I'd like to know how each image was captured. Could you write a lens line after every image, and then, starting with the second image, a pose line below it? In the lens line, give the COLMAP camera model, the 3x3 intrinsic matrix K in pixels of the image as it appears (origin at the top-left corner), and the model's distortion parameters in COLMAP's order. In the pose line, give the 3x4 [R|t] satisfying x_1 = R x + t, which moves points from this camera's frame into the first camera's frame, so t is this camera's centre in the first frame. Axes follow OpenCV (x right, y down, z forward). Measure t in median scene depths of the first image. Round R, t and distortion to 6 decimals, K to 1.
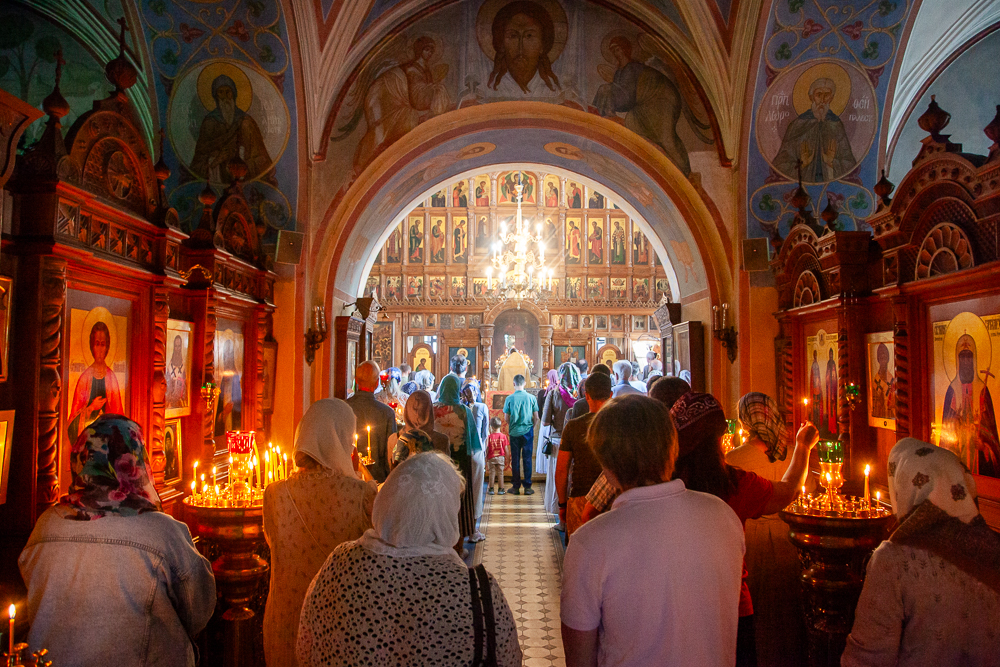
lens RADIAL K [[700.9, 0, 500.9], [0, 700.9, 336.1], [0, 0, 1]] dist [-0.090542, 0.012889]
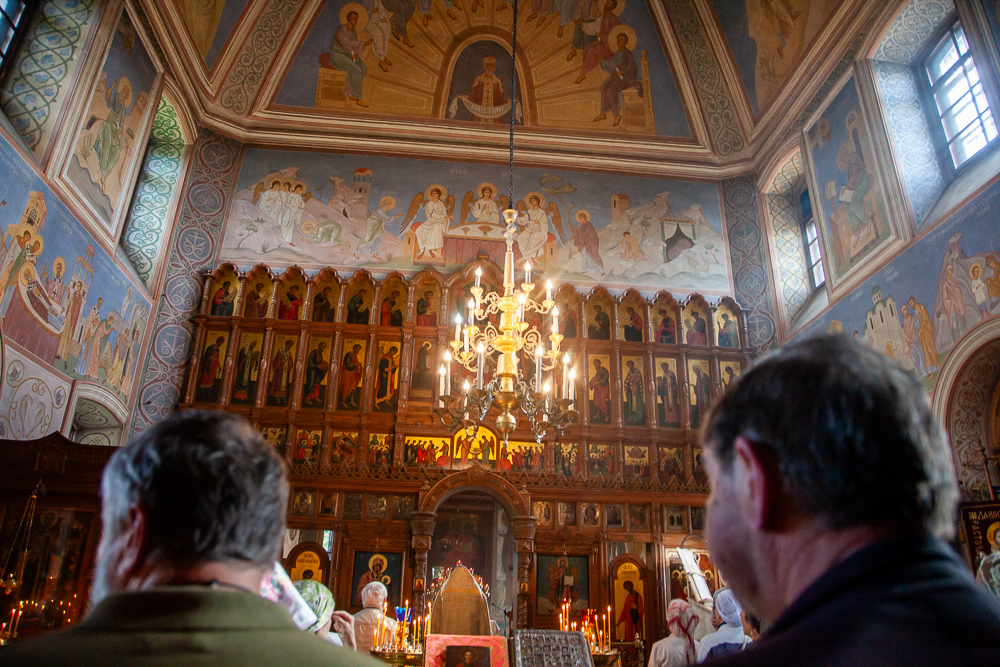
lens RADIAL K [[700.9, 0, 497.1], [0, 700.9, 332.2], [0, 0, 1]] dist [-0.090542, 0.012889]
pose [[0.994677, 0.054967, 0.087156, -0.017245], [-0.023014, 0.942979, -0.332054, 0.031504], [-0.100438, 0.328281, 0.939225, 0.388616]]
